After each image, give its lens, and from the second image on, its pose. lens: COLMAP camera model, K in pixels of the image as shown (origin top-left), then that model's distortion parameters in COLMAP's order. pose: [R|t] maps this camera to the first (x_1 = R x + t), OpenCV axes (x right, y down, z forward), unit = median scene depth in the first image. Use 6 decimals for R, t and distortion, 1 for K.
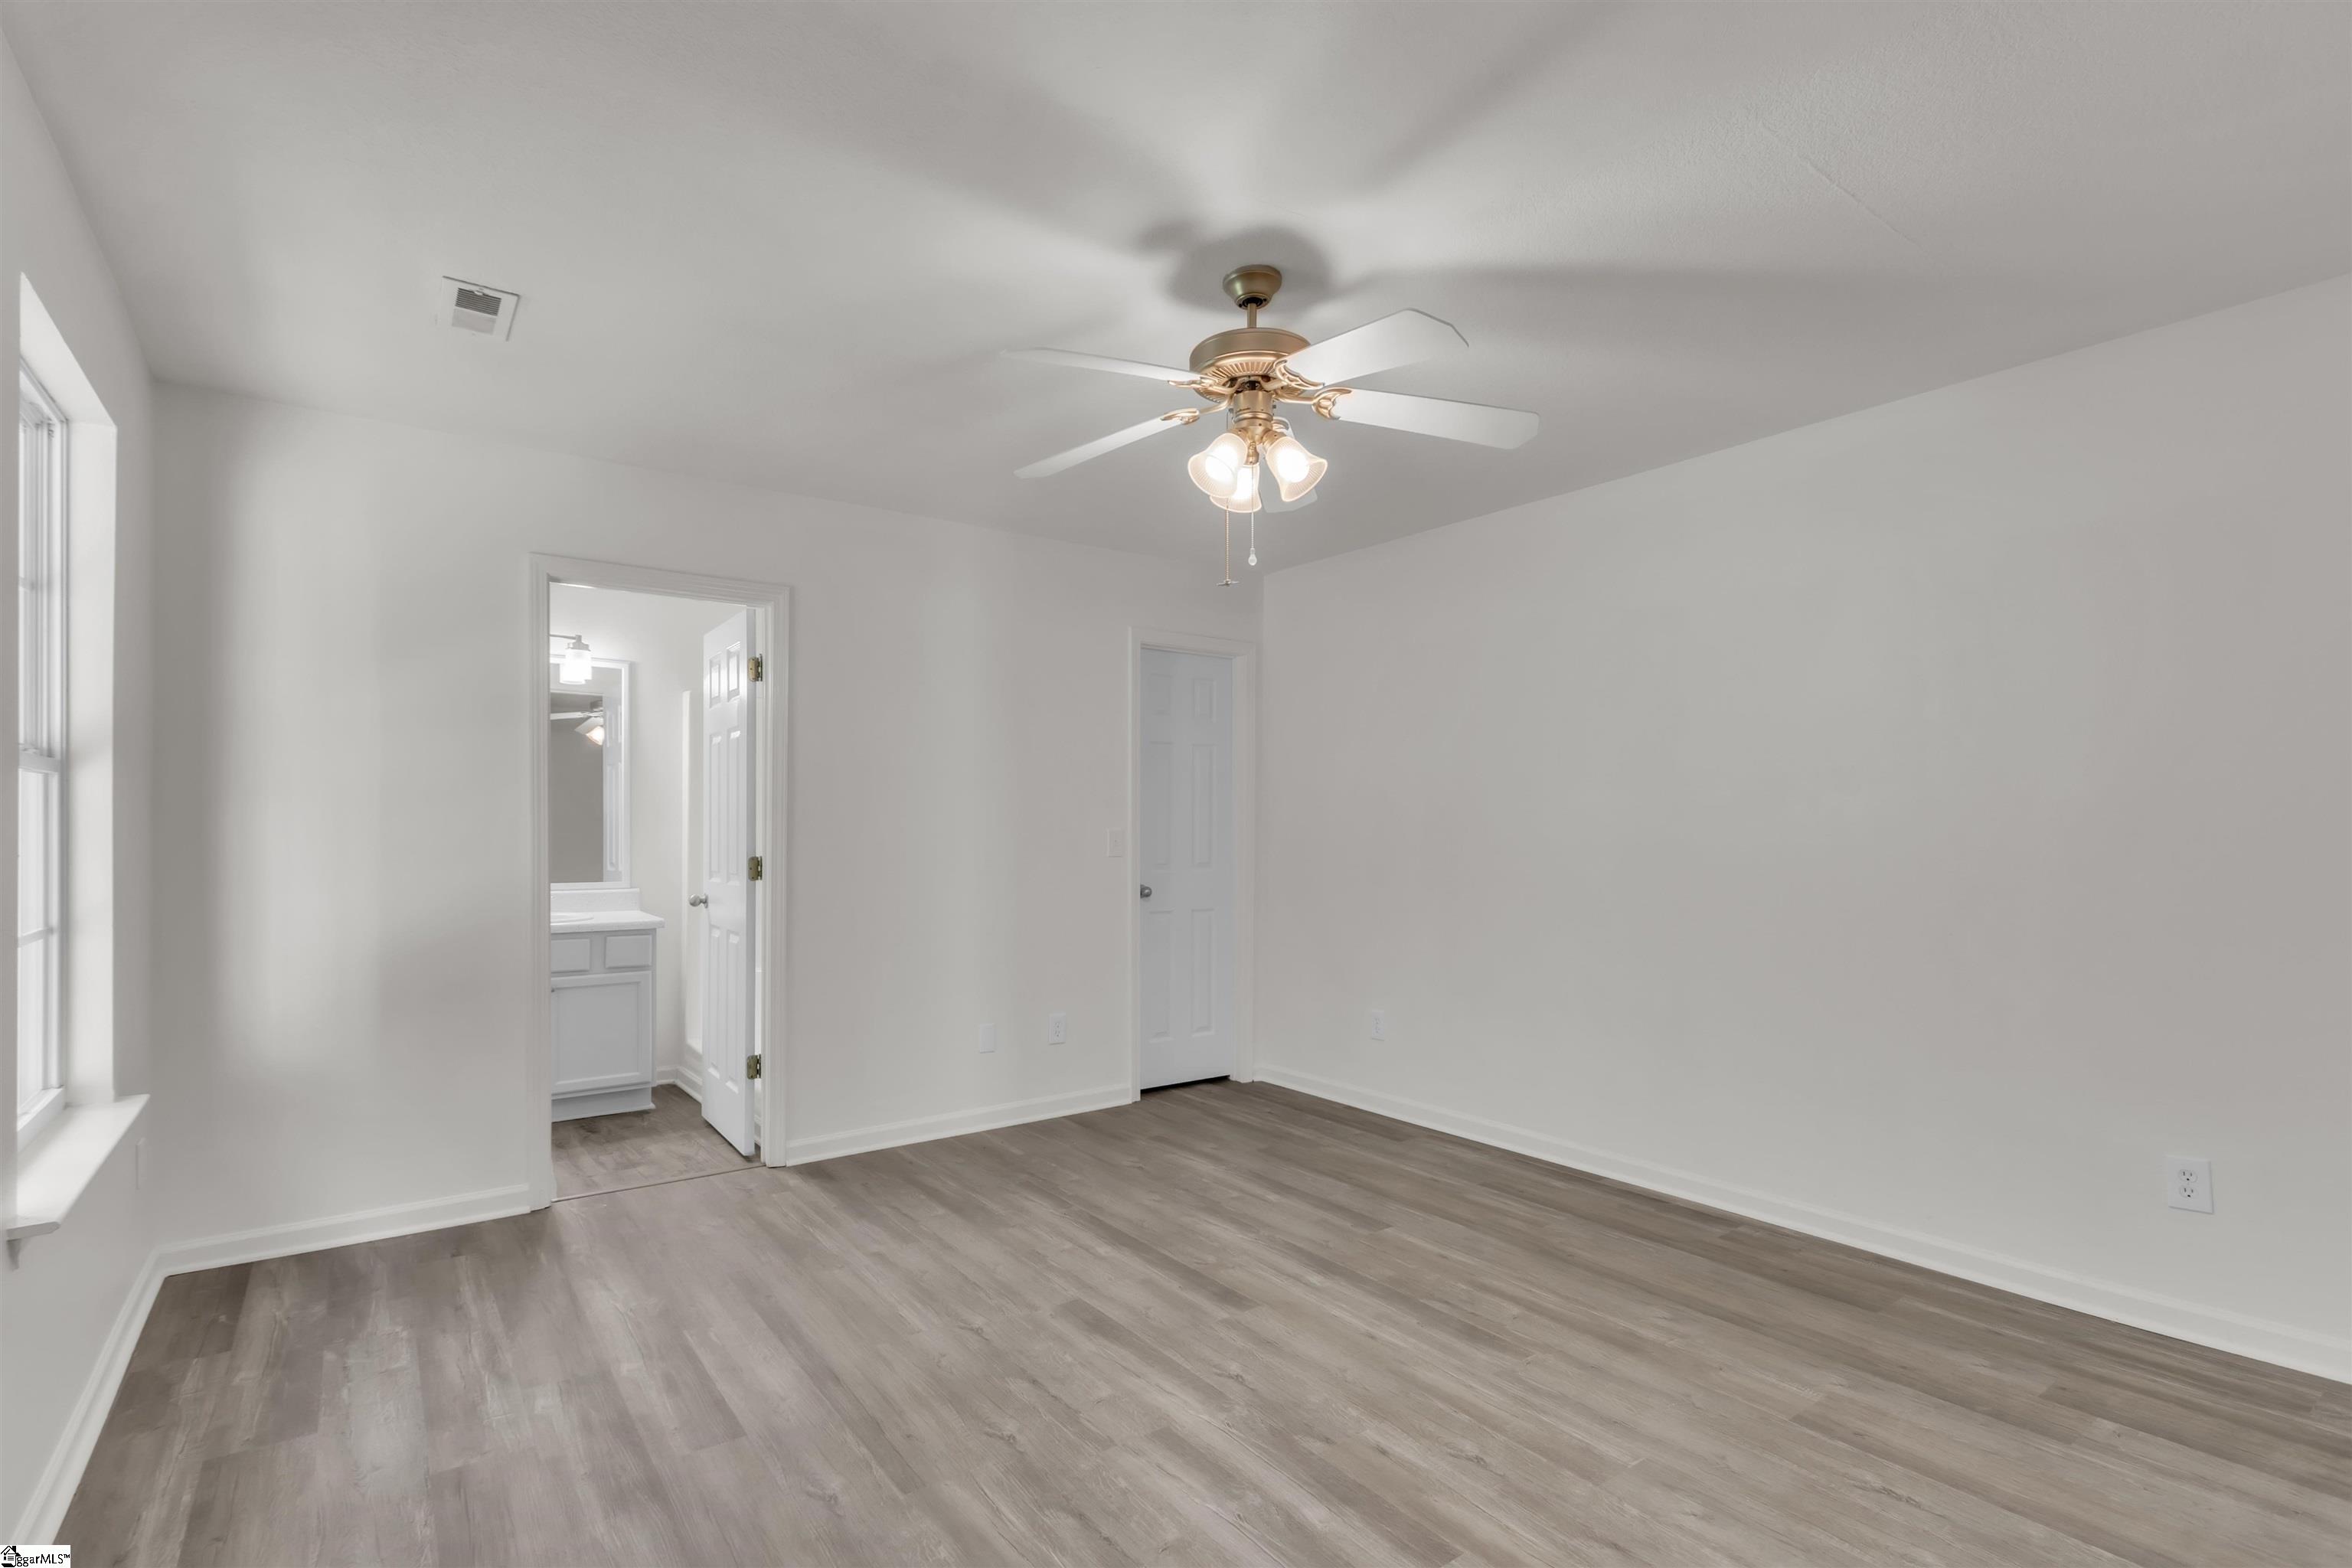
lens RADIAL K [[1111.7, 0, 1123.6], [0, 1111.7, 822.0], [0, 0, 1]] dist [0.003451, 0.000376]
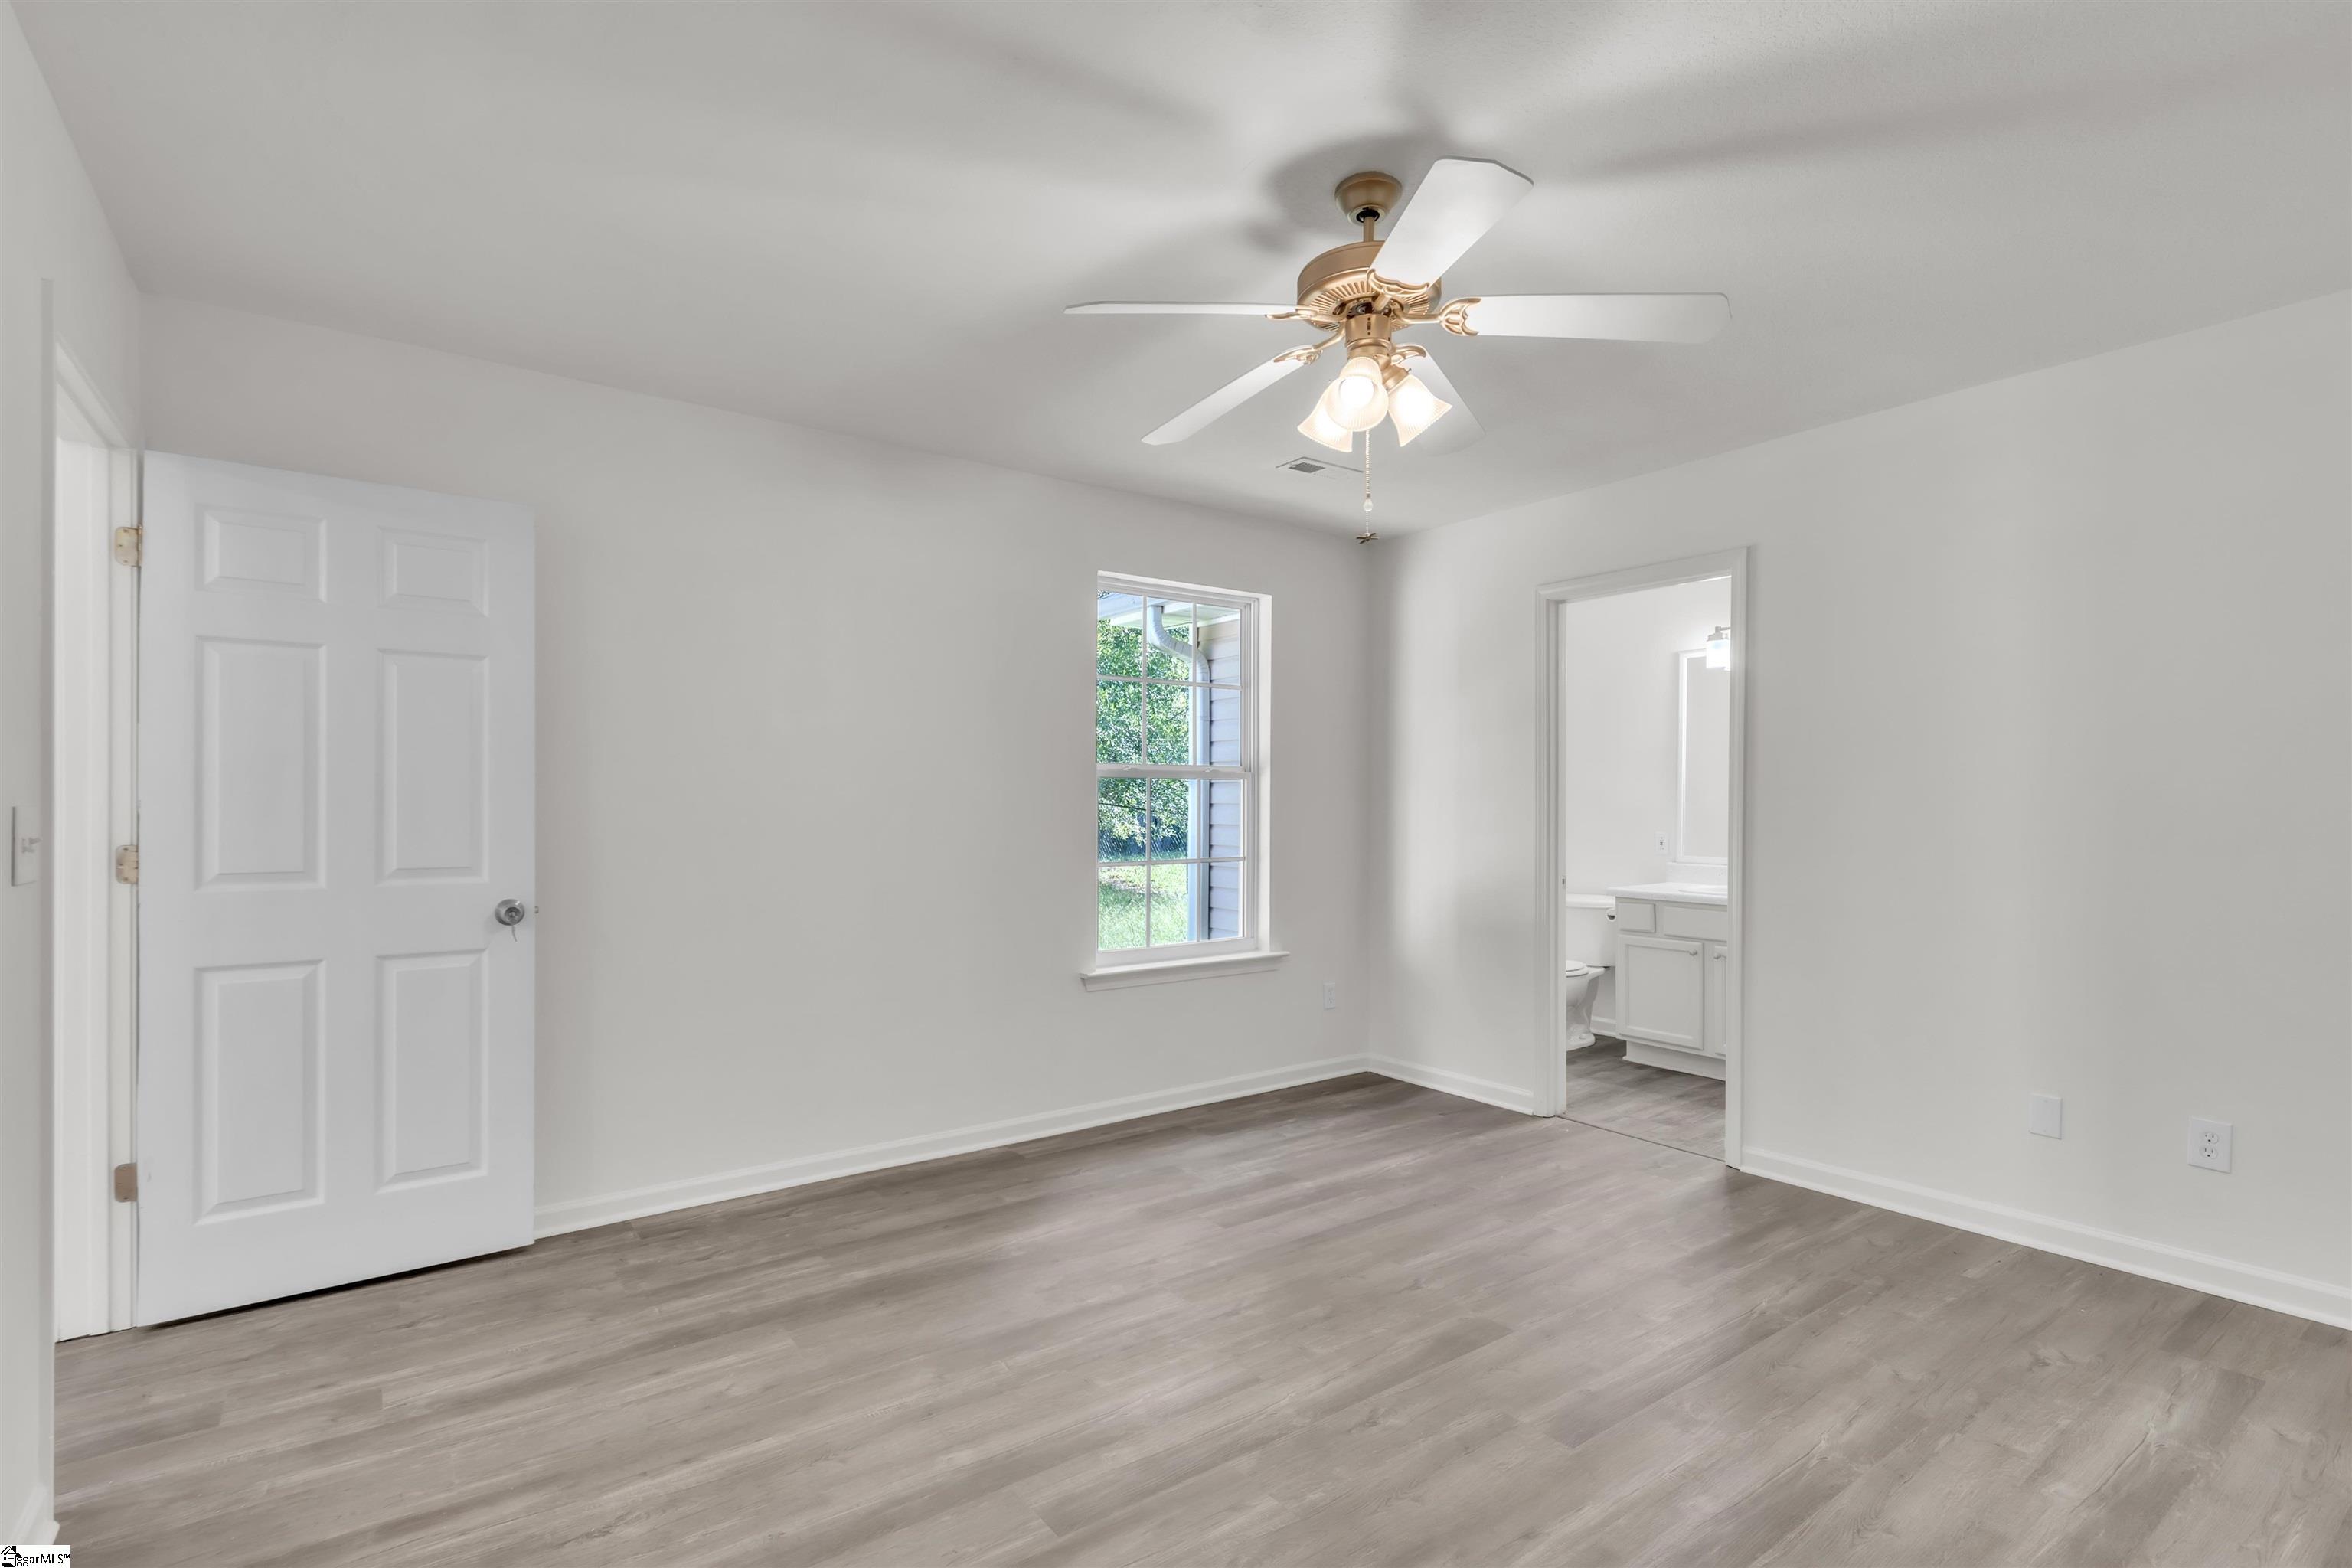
lens RADIAL K [[1080.0, 0, 1164.9], [0, 1080.0, 809.4], [0, 0, 1]] dist [-0.001201, -0.000758]
pose [[0.020539, 0.004427, -0.999779, 0.761785], [0.005342, 0.999975, 0.004537, -0.000483], [0.999775, -0.005434, 0.020515, 0.643394]]
